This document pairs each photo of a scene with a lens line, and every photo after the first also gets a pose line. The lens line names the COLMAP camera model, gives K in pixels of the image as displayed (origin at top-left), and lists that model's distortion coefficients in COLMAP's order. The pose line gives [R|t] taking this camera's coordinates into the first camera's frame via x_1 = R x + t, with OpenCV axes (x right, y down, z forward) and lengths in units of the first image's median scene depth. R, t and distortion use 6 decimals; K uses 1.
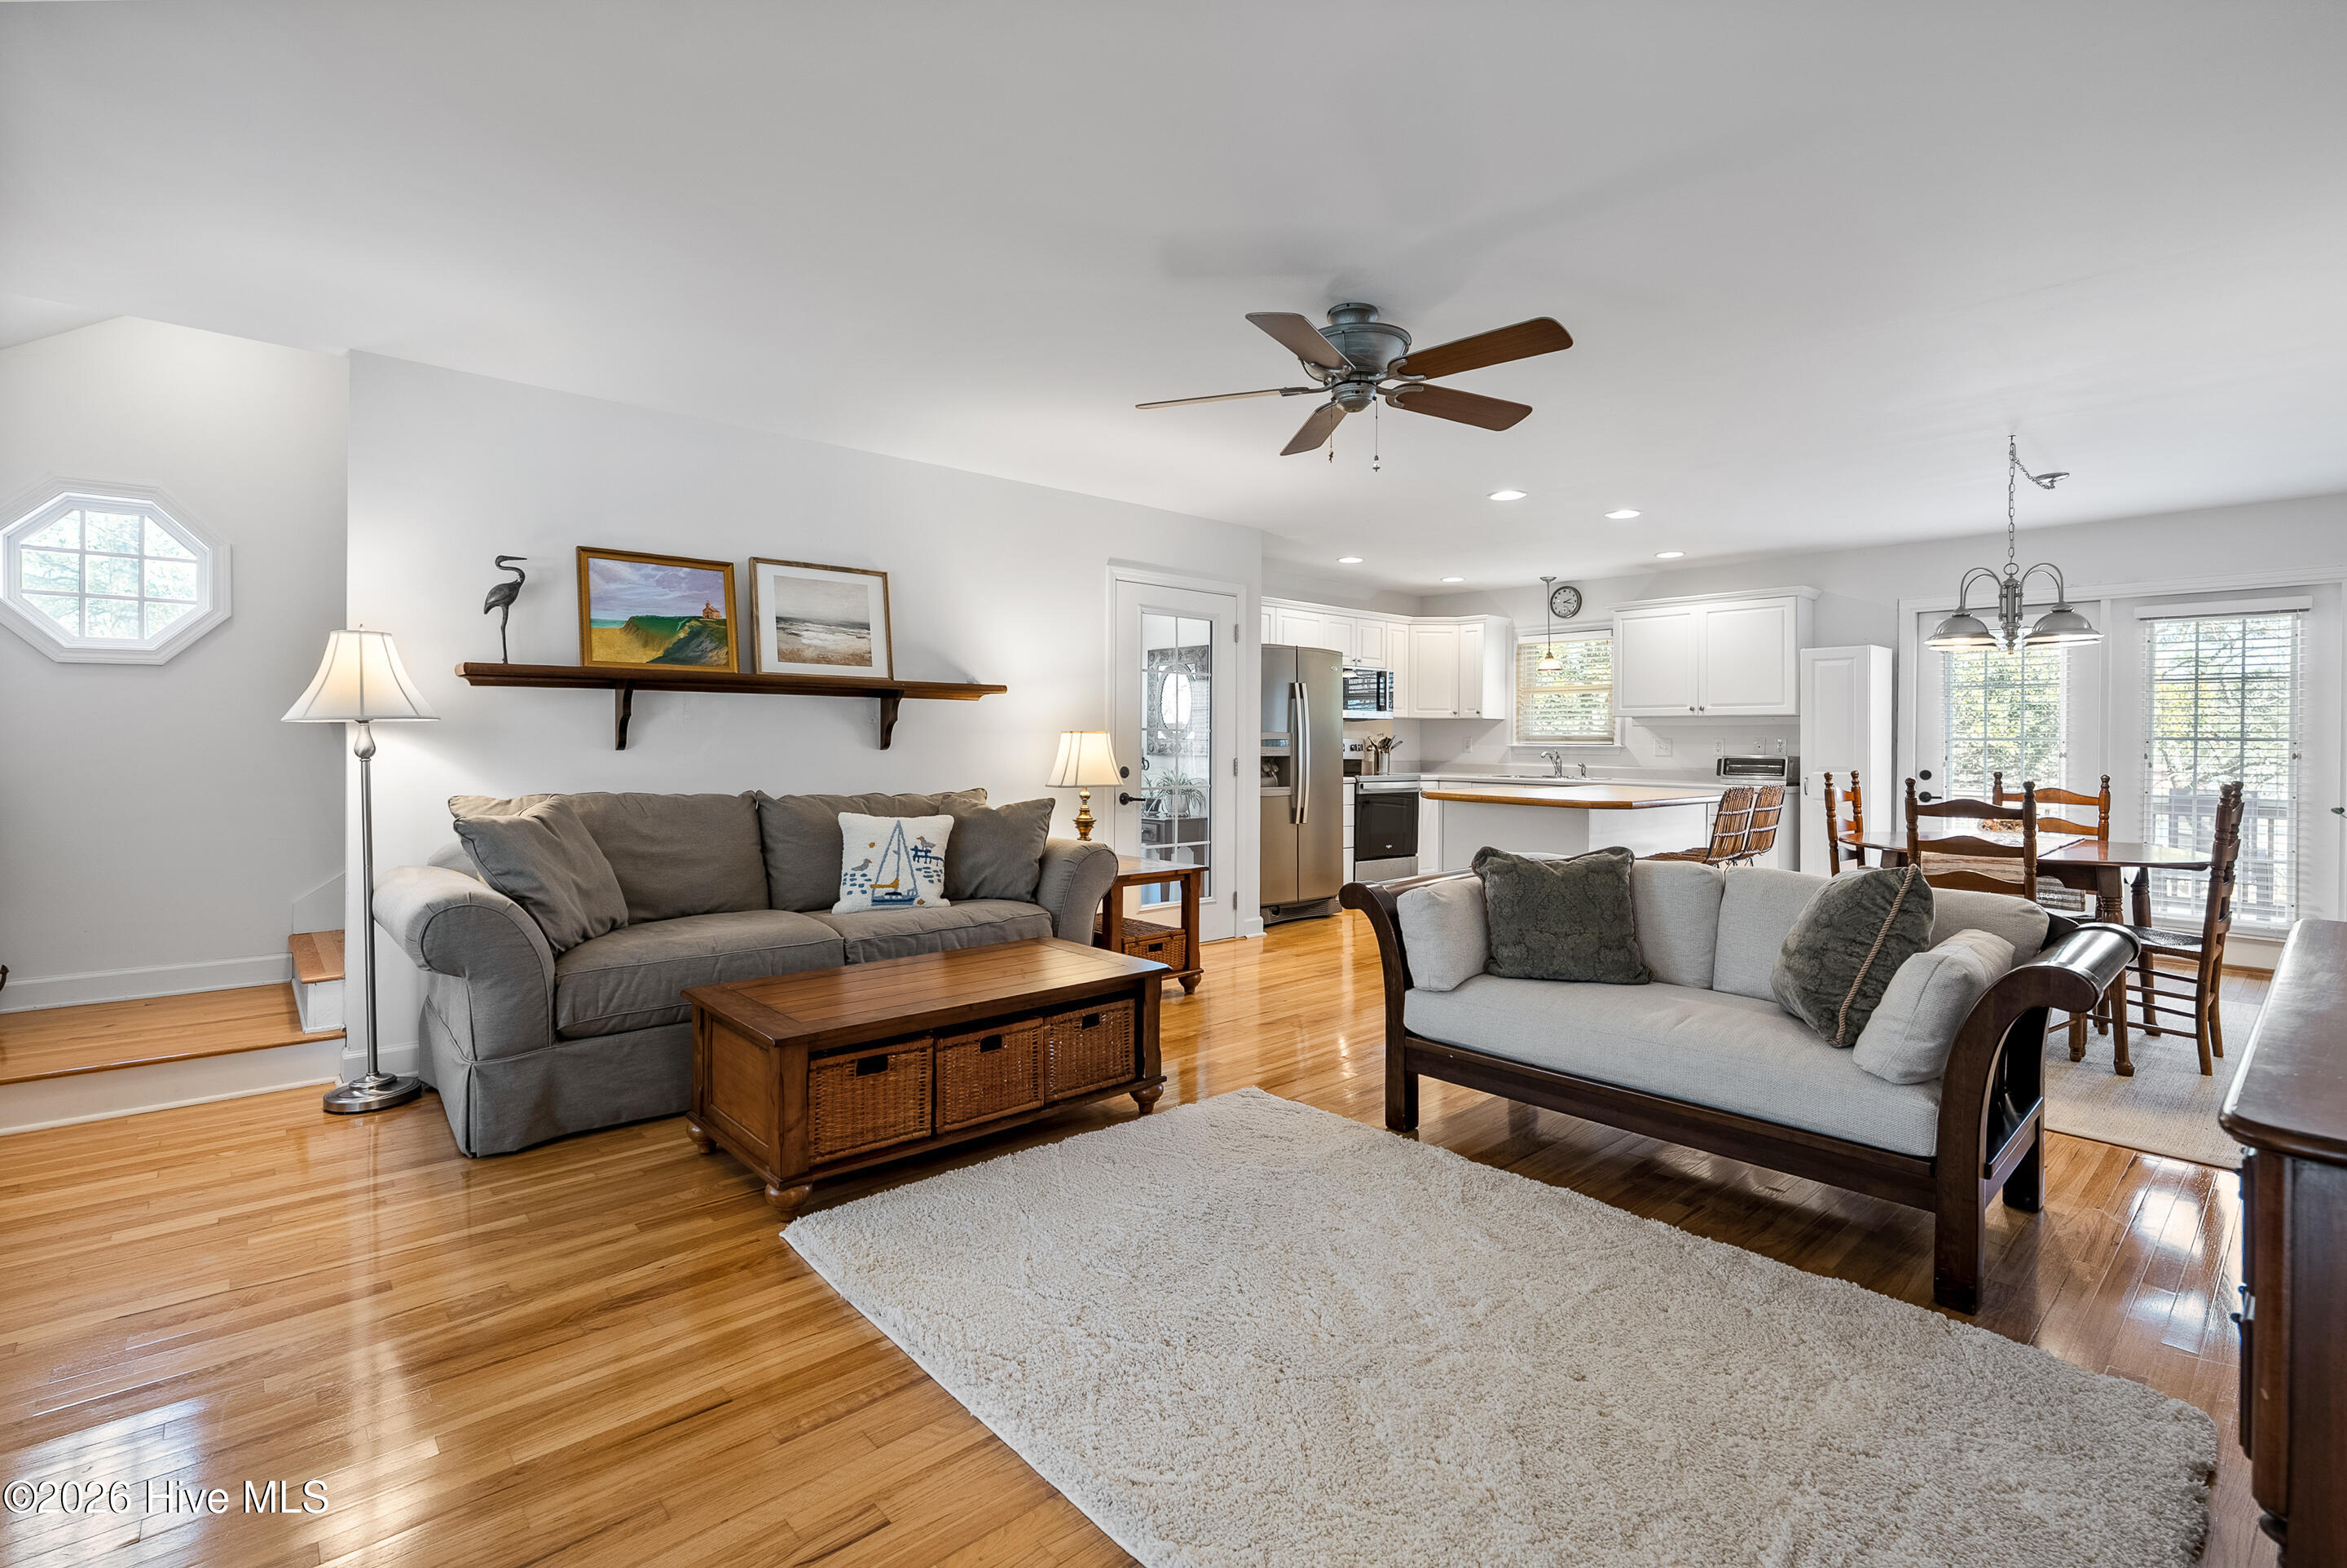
lens RADIAL K [[1067.5, 0, 1175.2], [0, 1067.5, 741.6], [0, 0, 1]] dist [-0.010137, 0.000103]
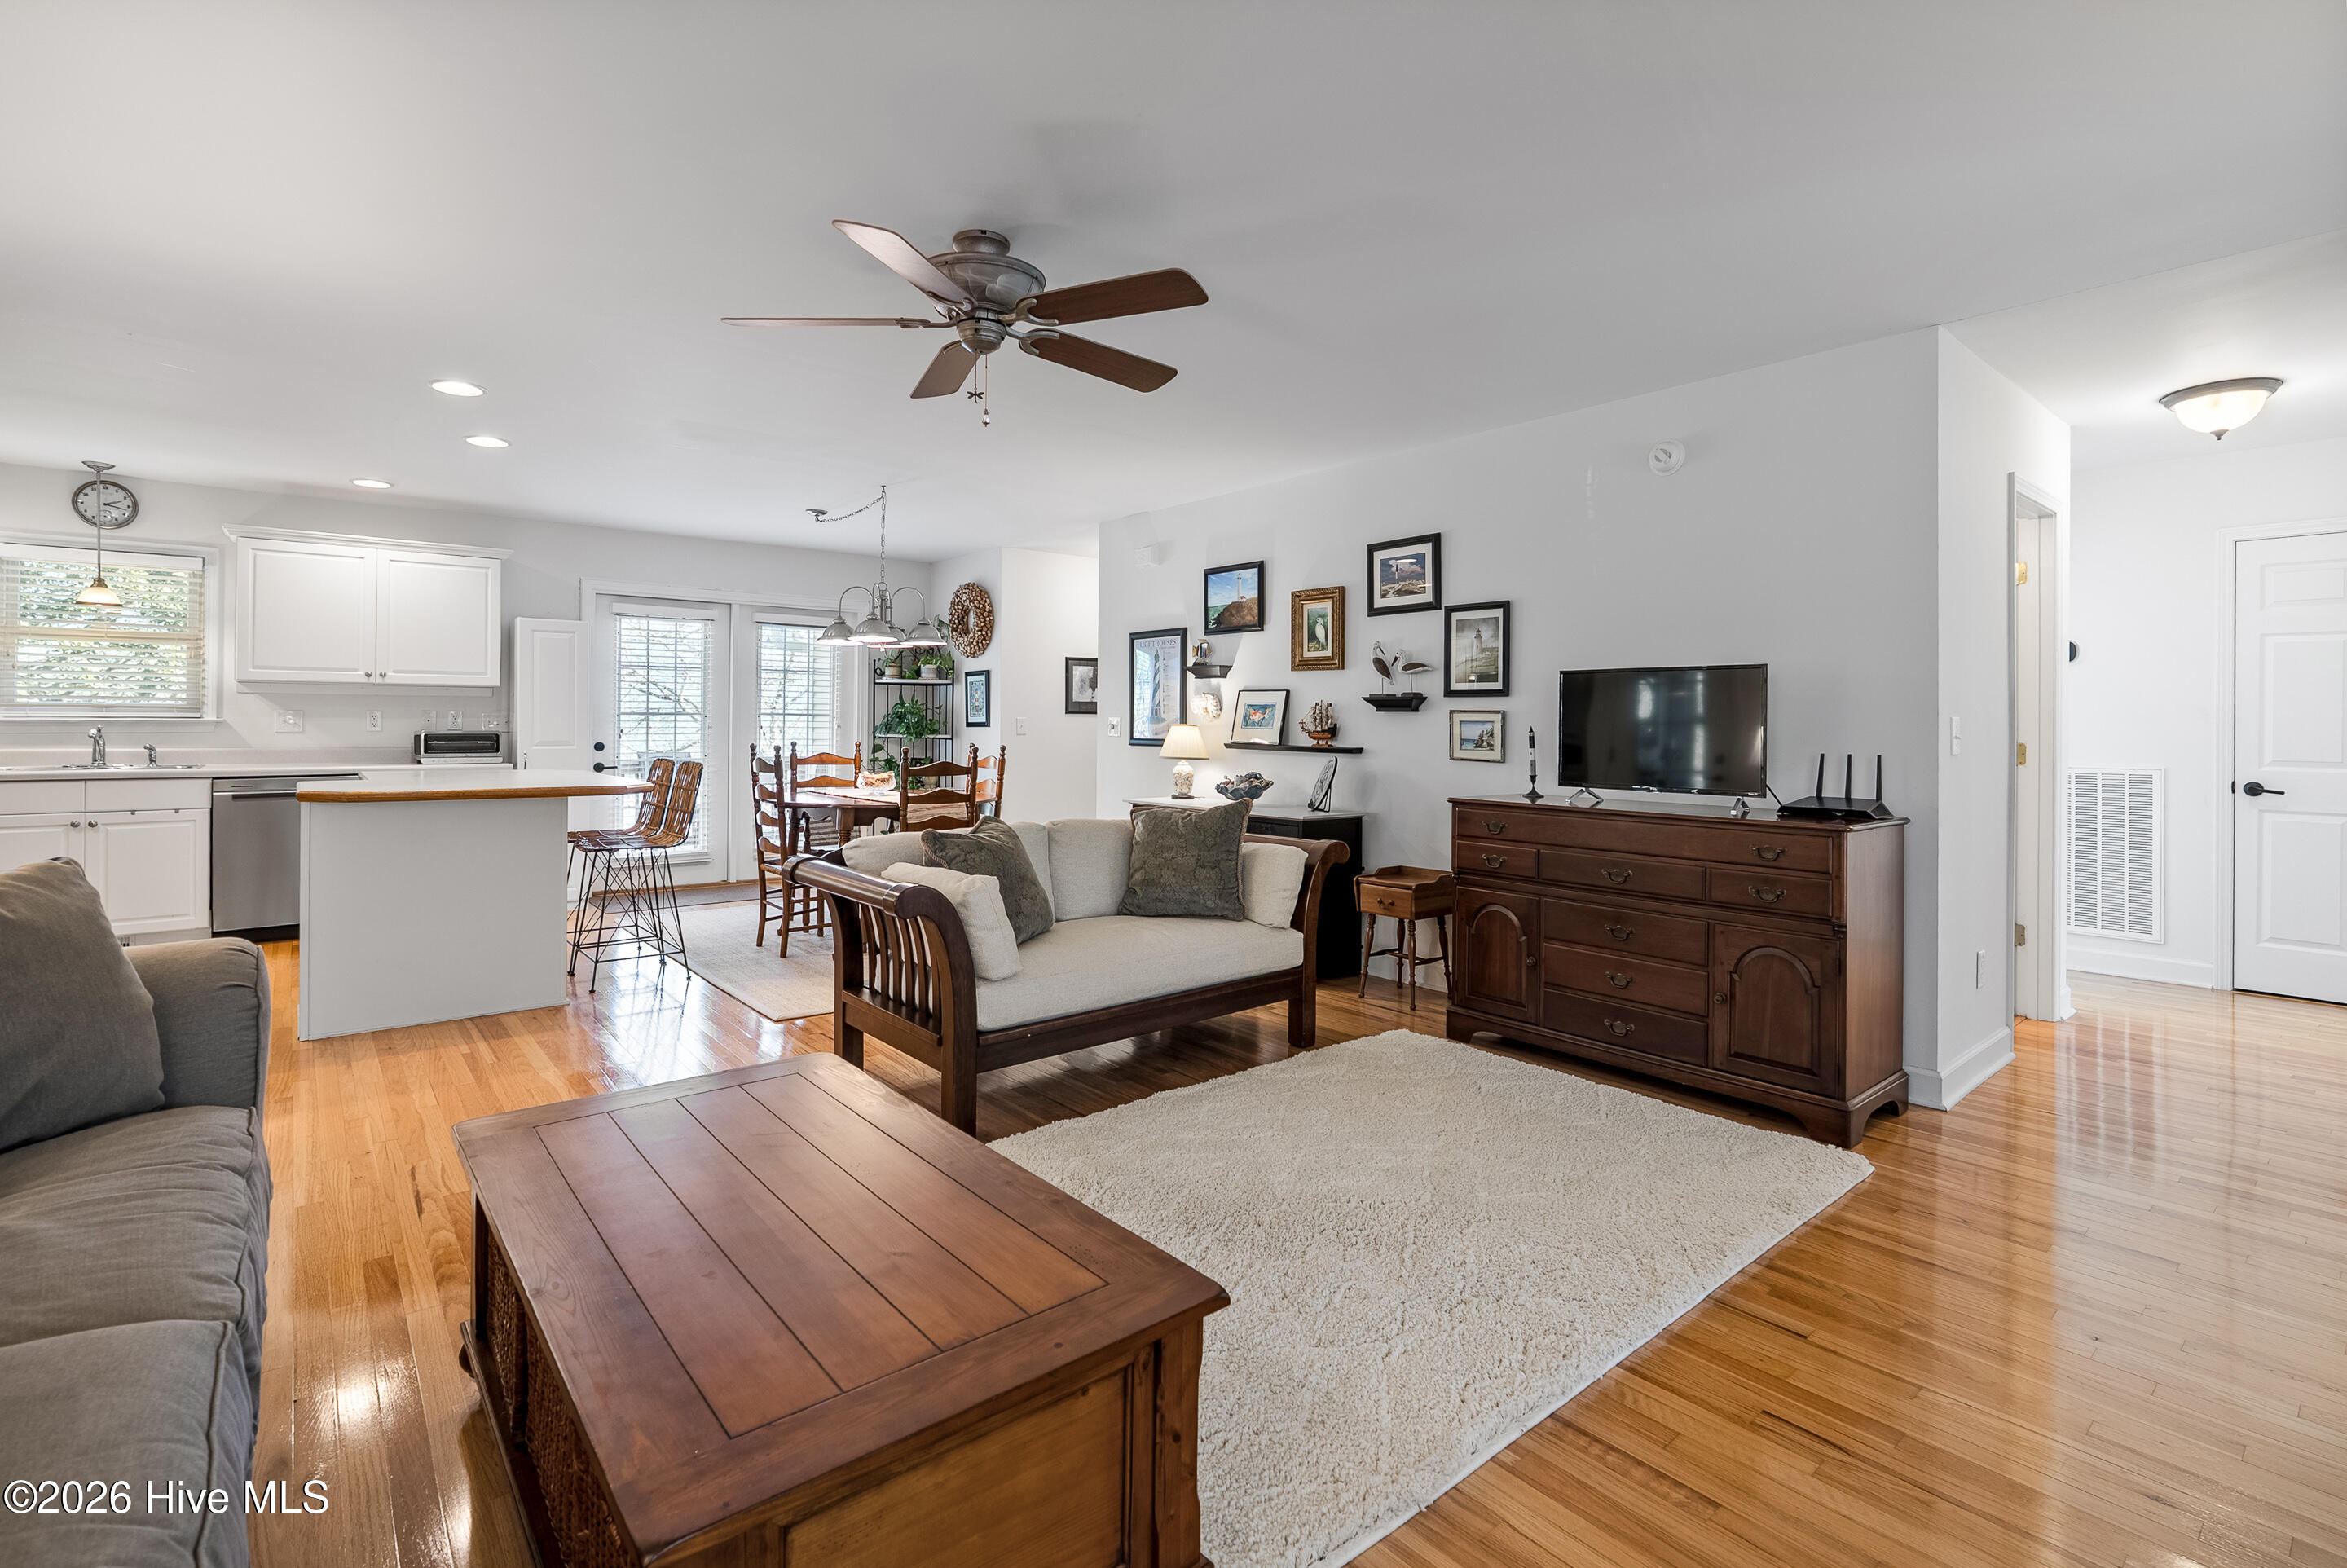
lens RADIAL K [[1080.9, 0, 1174.1], [0, 1080.9, 711.3], [0, 0, 1]] dist [-0.006870, 0.000691]
pose [[0.042757, 0.004790, 0.999074, -0.397044], [-0.005938, 0.999972, -0.004540, -0.002898], [-0.999068, -0.005738, 0.042784, 0.432552]]
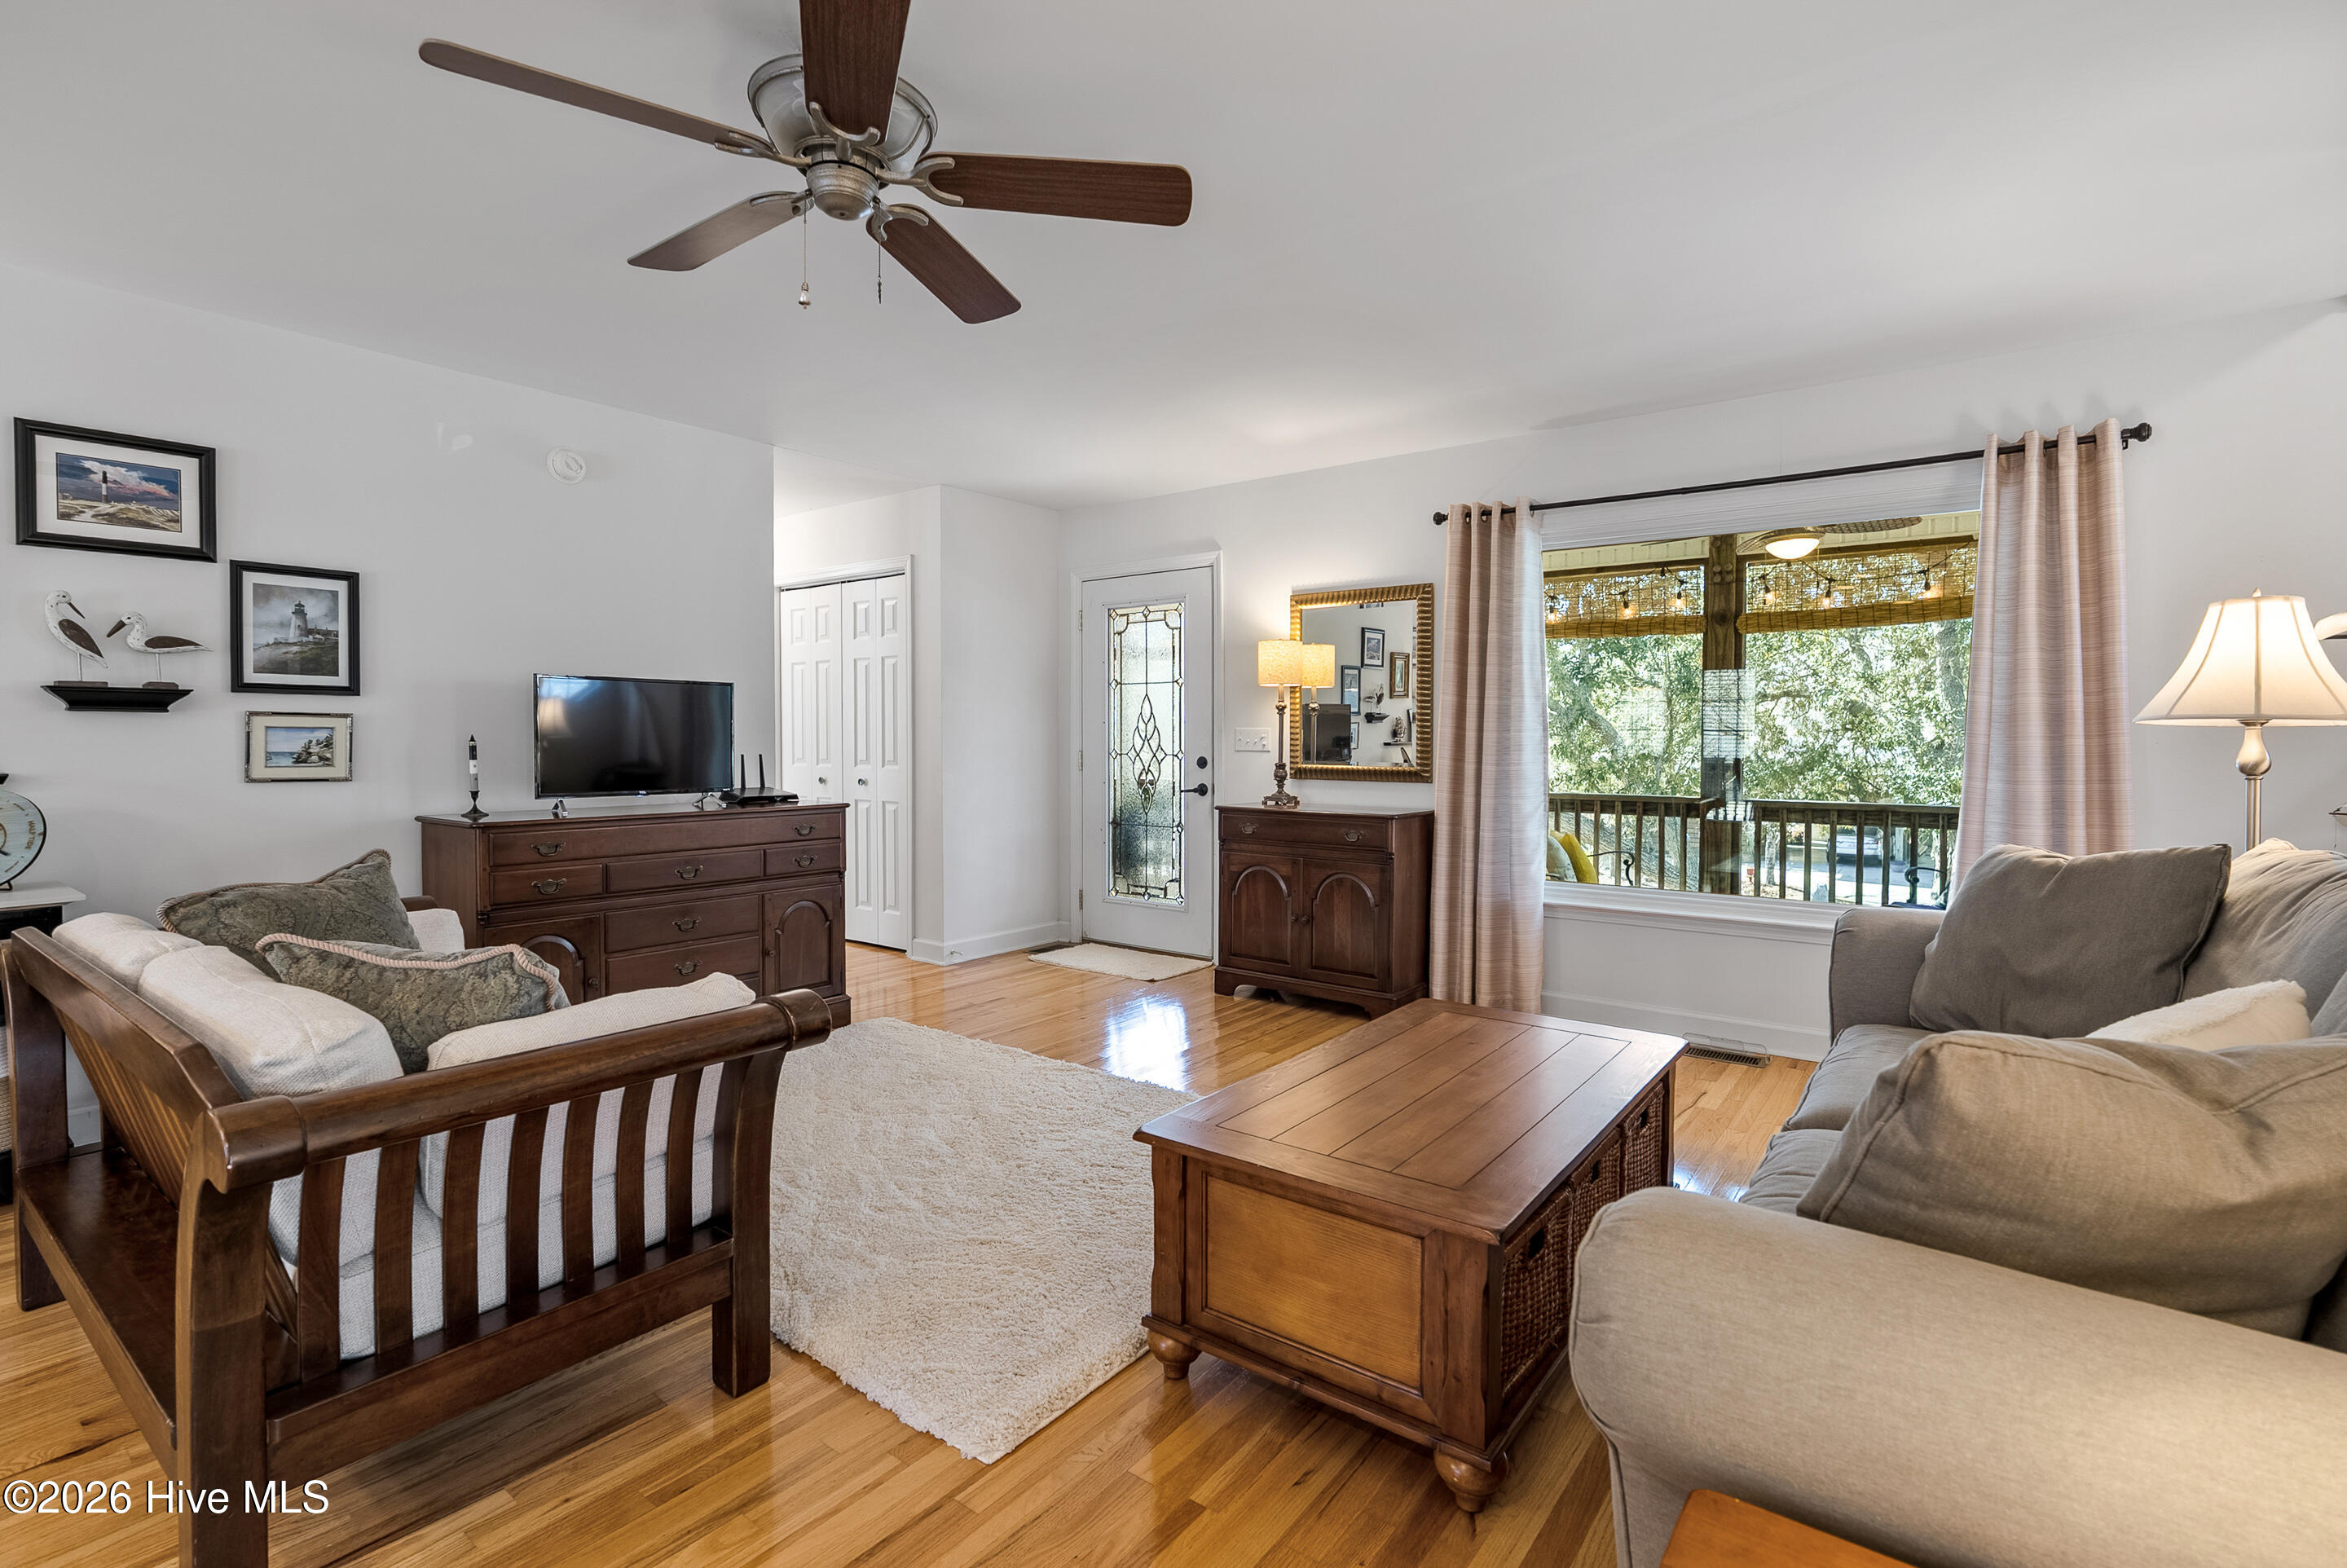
lens RADIAL K [[1082.4, 0, 1177.1], [0, 1082.4, 748.0], [0, 0, 1]] dist [-0.009371, 0.000429]
pose [[-0.982687, -0.008896, -0.185059, 0.049577], [-0.011411, 0.999856, 0.012533, -0.002130], [0.184921, 0.014427, -0.982647, 0.908147]]
